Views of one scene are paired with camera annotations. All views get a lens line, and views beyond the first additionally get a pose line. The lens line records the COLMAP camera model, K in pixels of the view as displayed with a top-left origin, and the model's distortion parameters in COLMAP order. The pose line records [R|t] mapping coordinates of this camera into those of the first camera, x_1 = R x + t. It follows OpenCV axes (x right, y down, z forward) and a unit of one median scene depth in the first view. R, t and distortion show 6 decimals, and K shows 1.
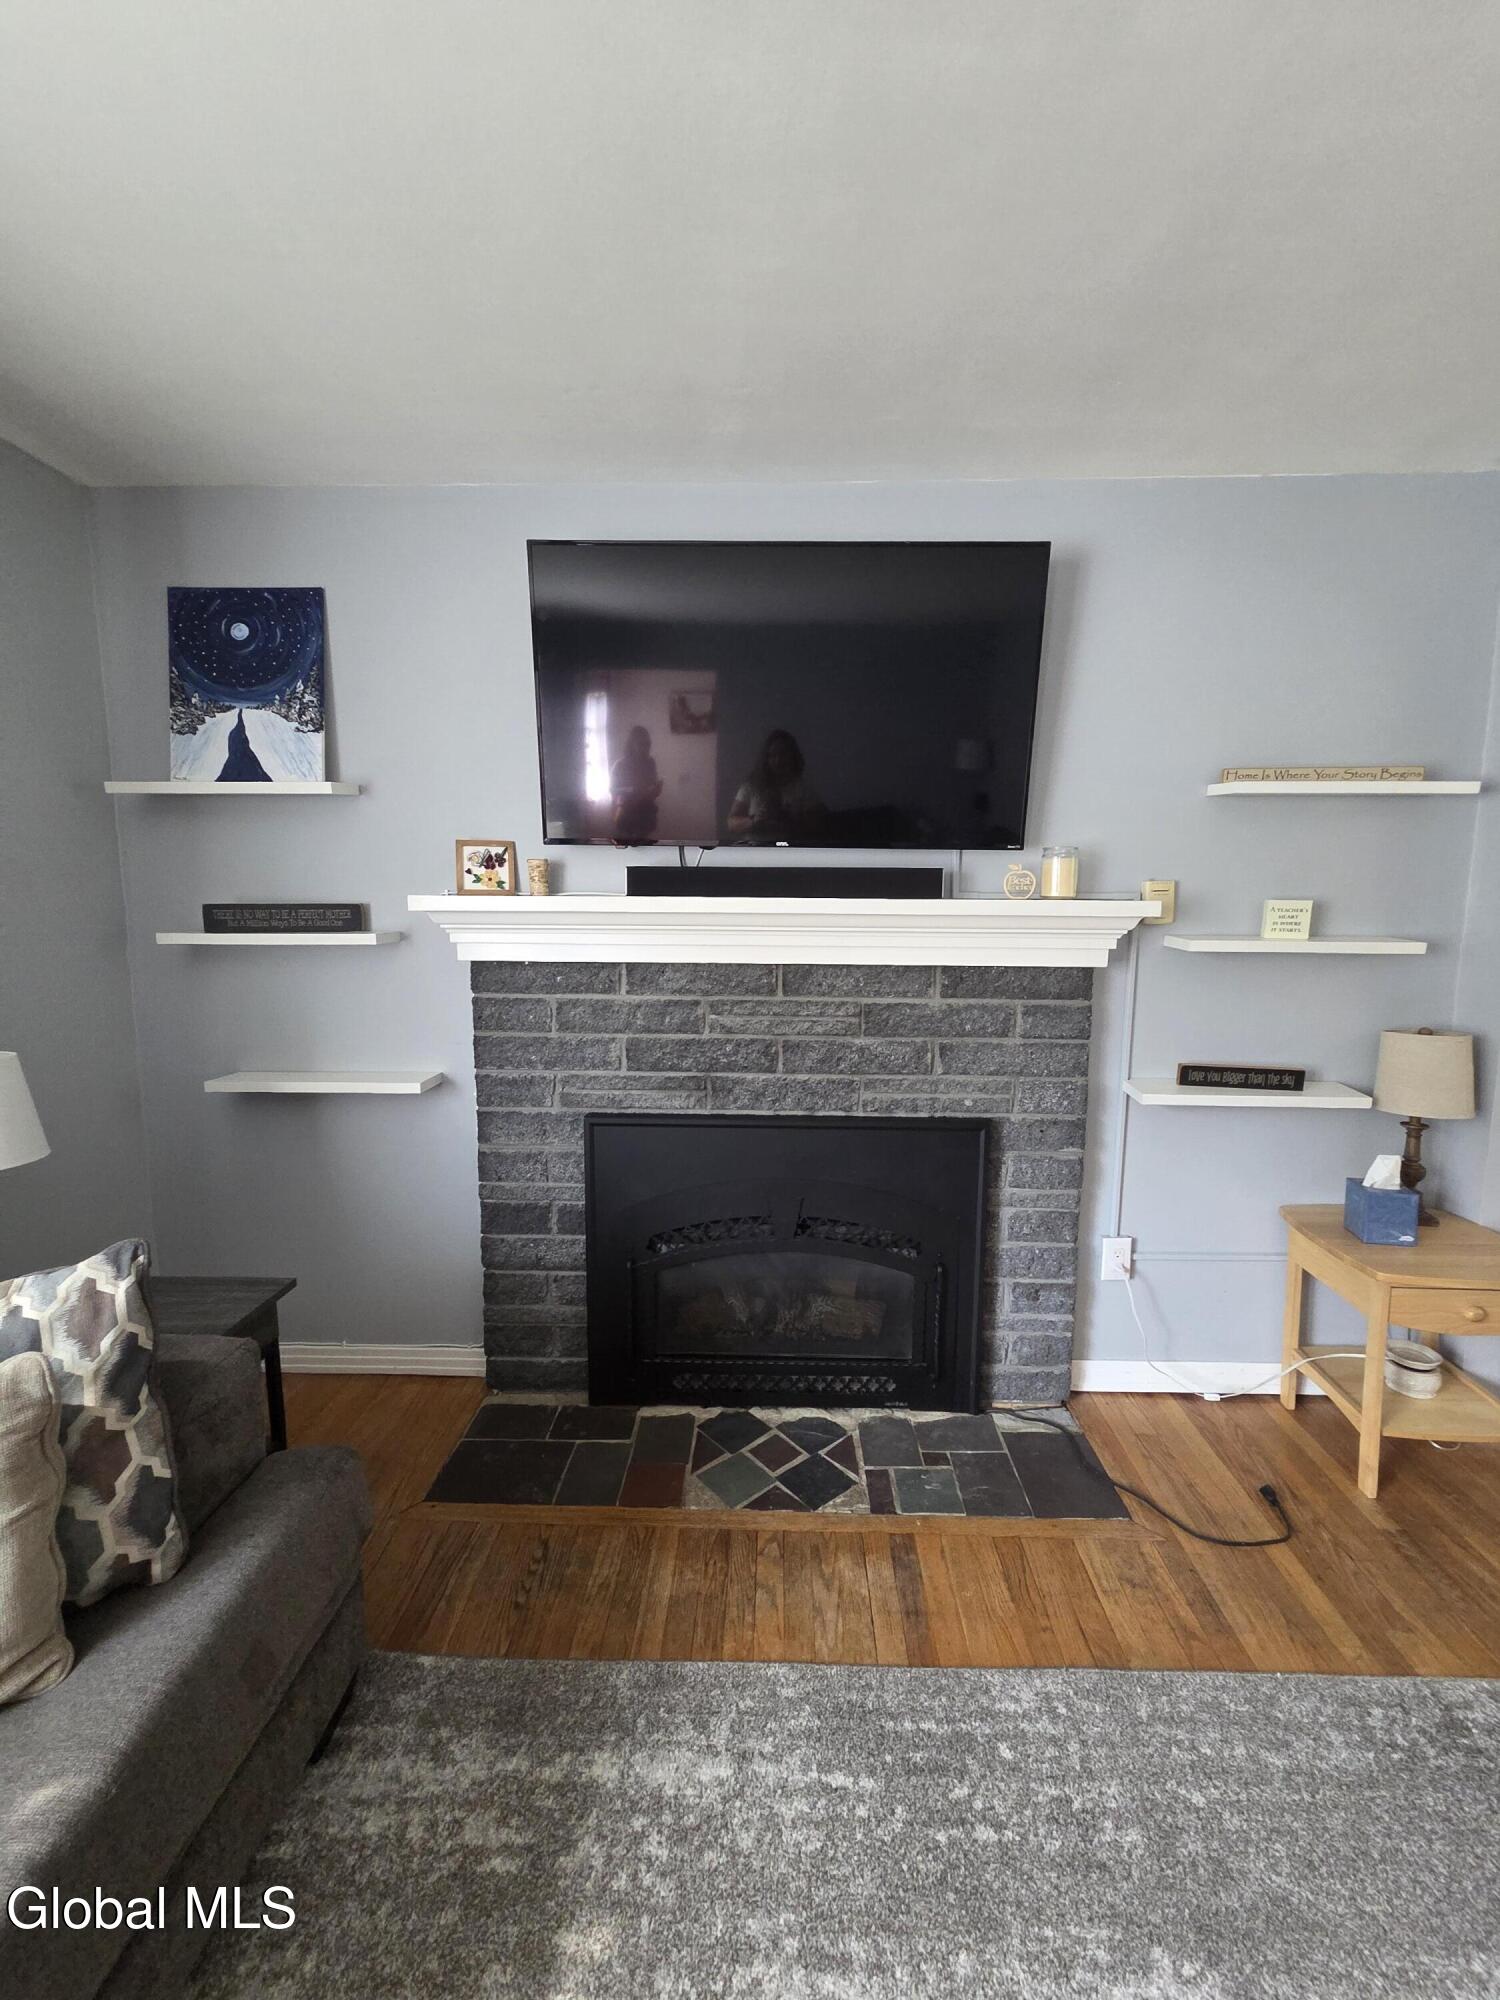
lens RADIAL K [[817.7, 0, 756.9], [0, 817.7, 997.9], [0, 0, 1]] dist [0.005152, -0.000751]
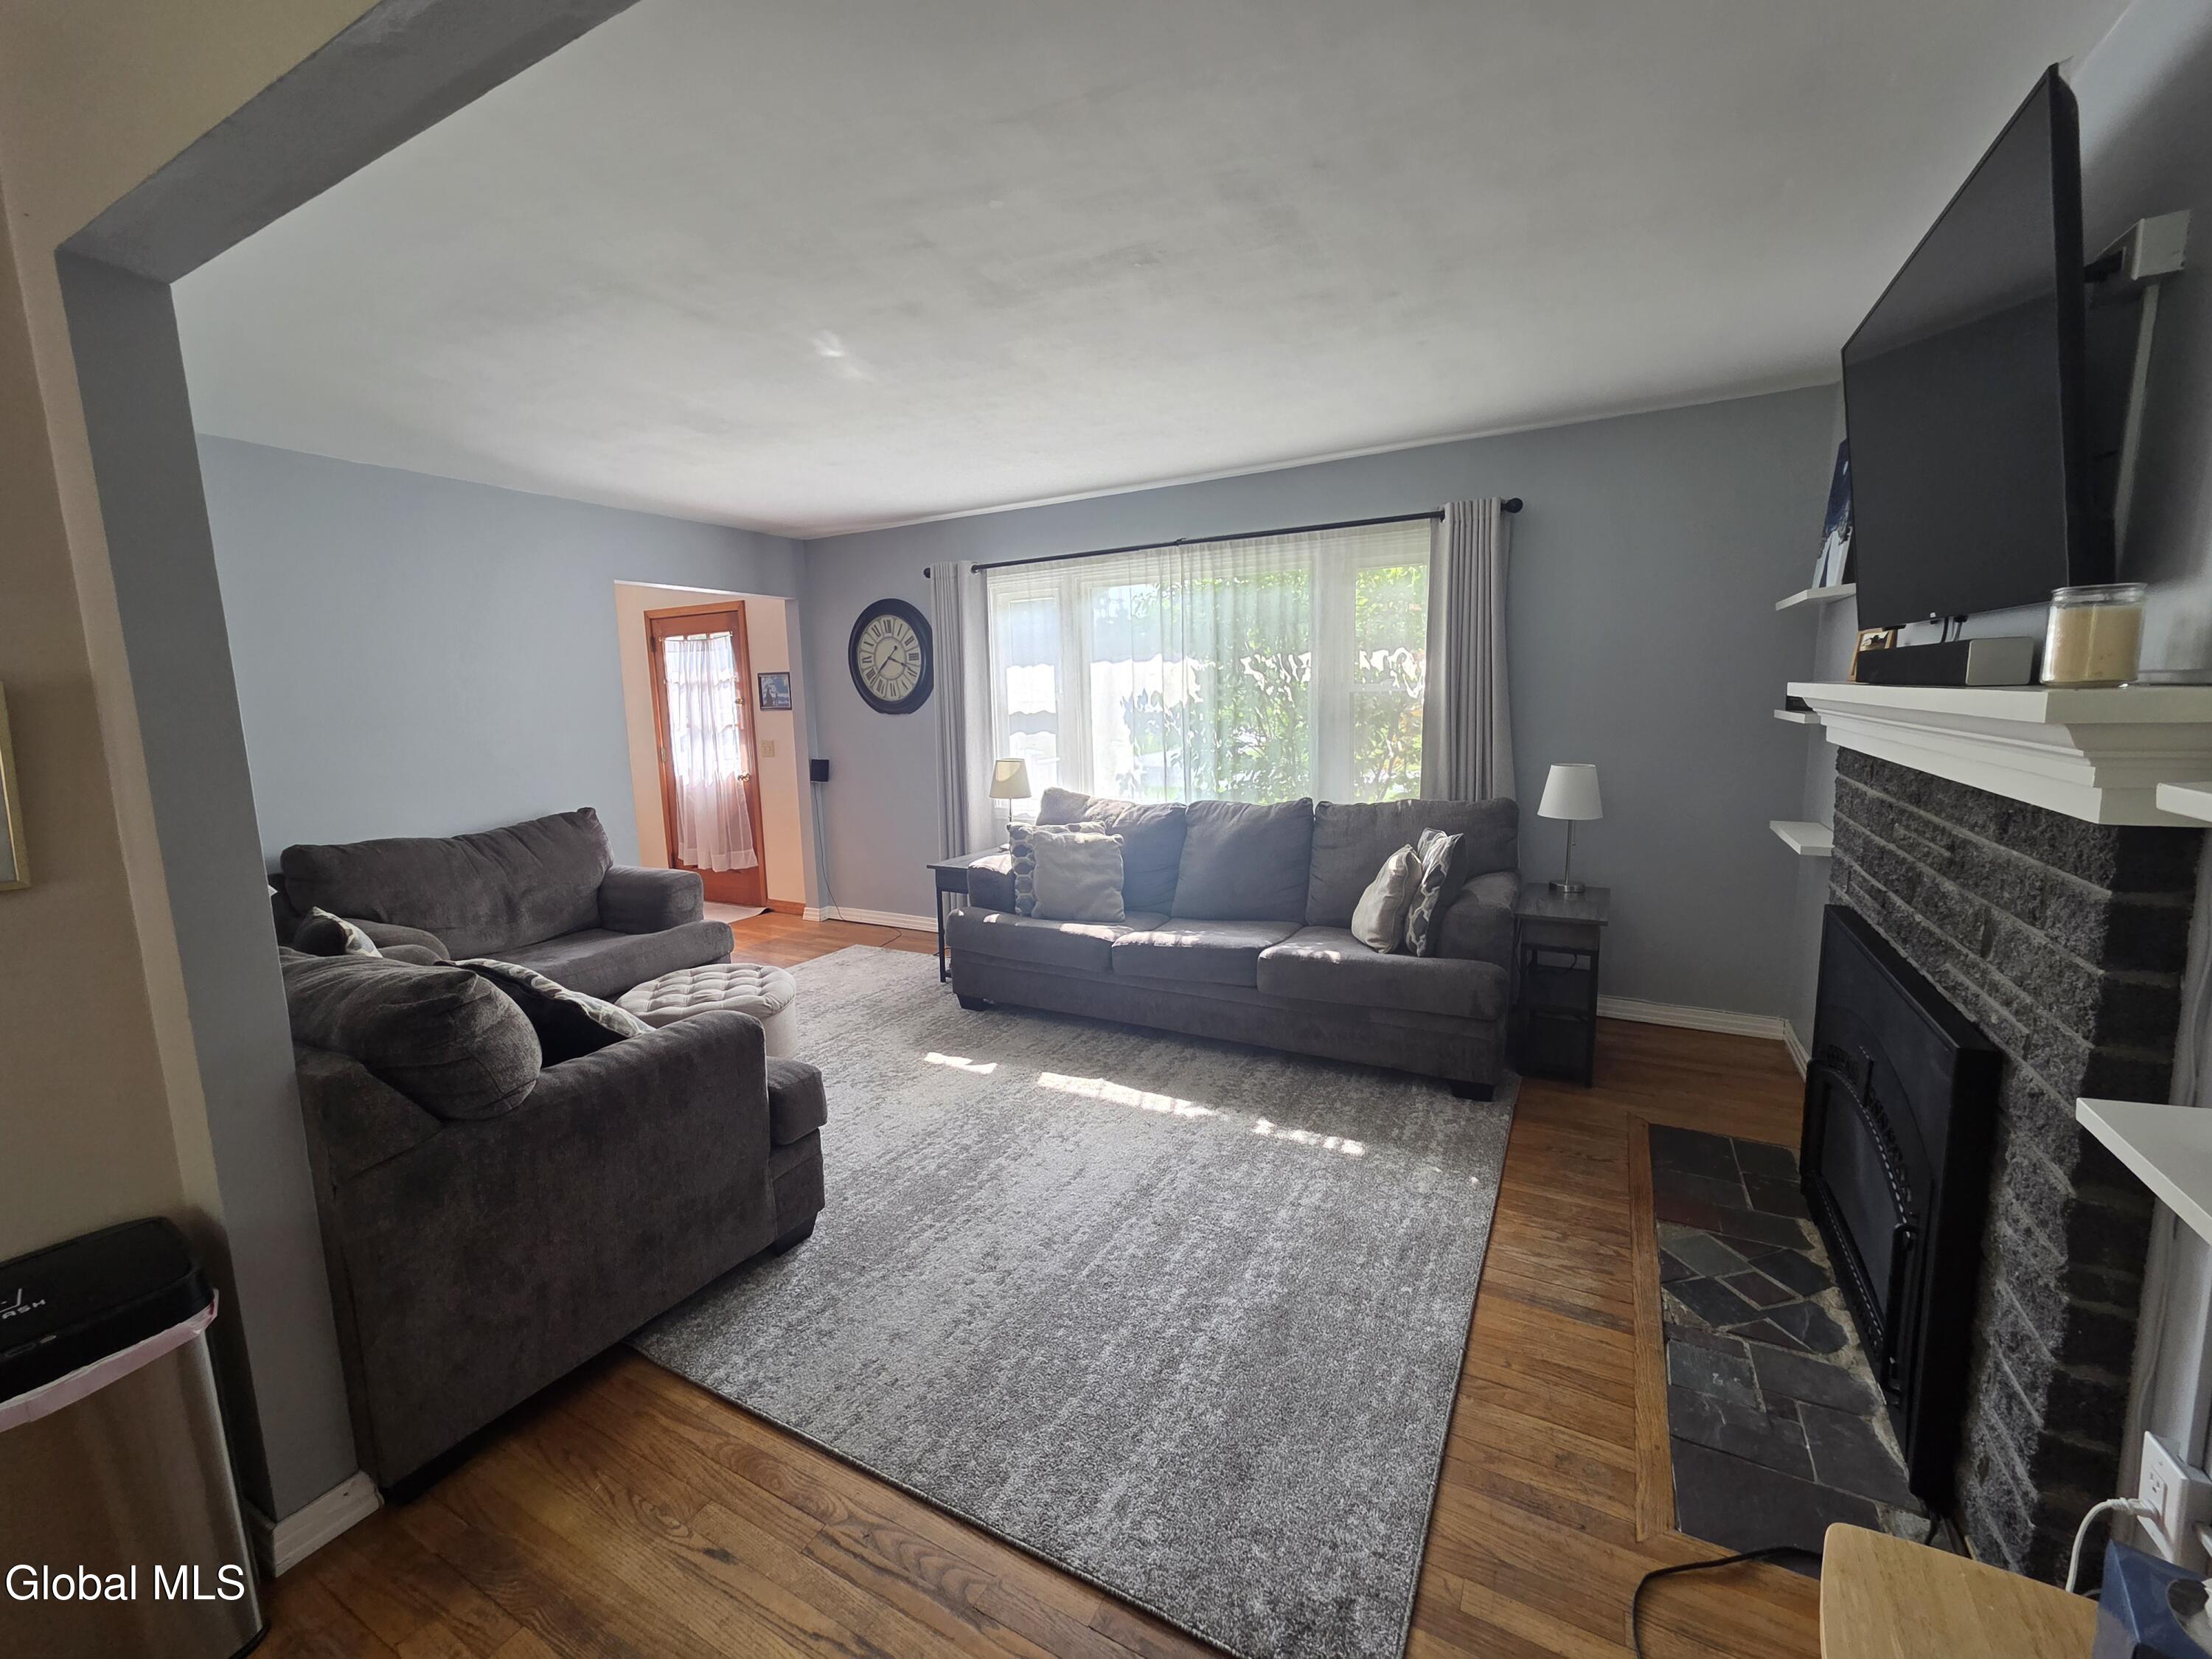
lens RADIAL K [[904.4, 0, 1091.1], [0, 904.4, 816.6], [0, 0, 1]] dist [0.005152, -0.000751]
pose [[-0.472809, 0.127381, -0.871909, 1.210980], [-0.083258, 0.978611, 0.188118, -0.096312], [0.877223, 0.161537, -0.452091, 0.722245]]
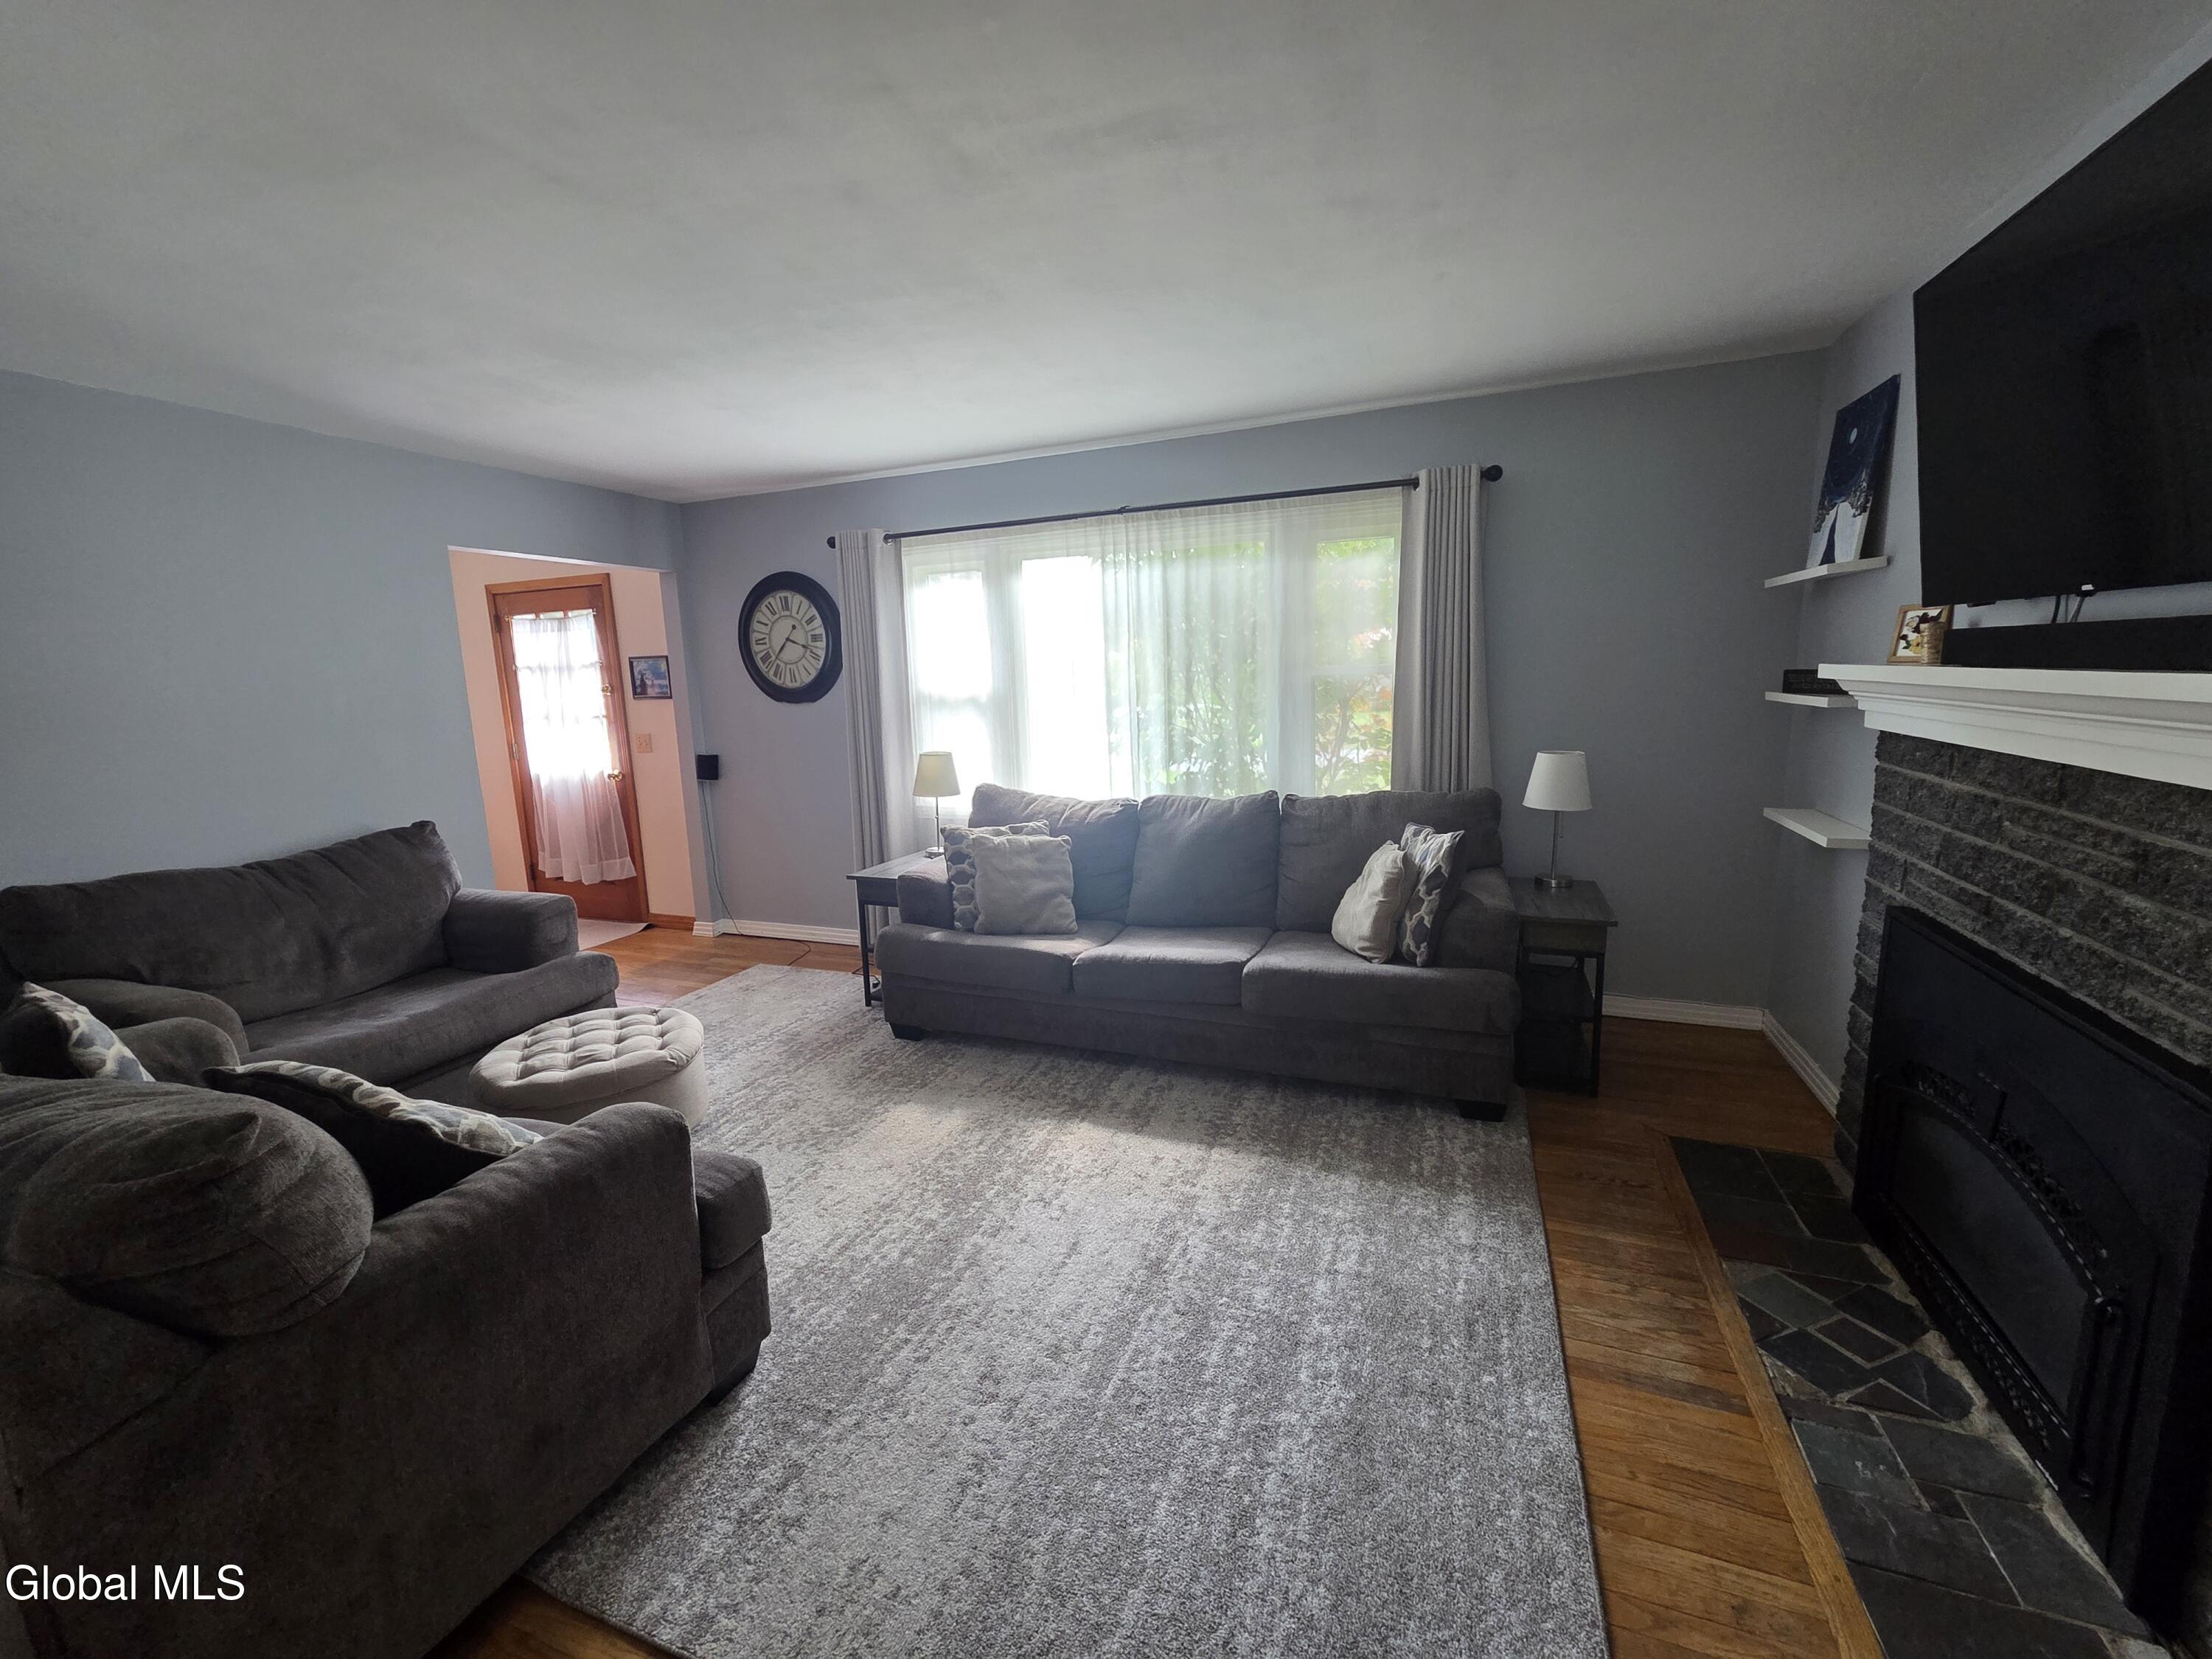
lens RADIAL K [[904.4, 0, 1090.0], [0, 904.4, 818.5], [0, 0, 1]] dist [0.005152, -0.000751]
pose [[-0.354767, 0.158626, -0.921400, 1.074227], [-0.082944, 0.976277, 0.200009, -0.083245], [0.931268, 0.147381, -0.333194, 0.507510]]
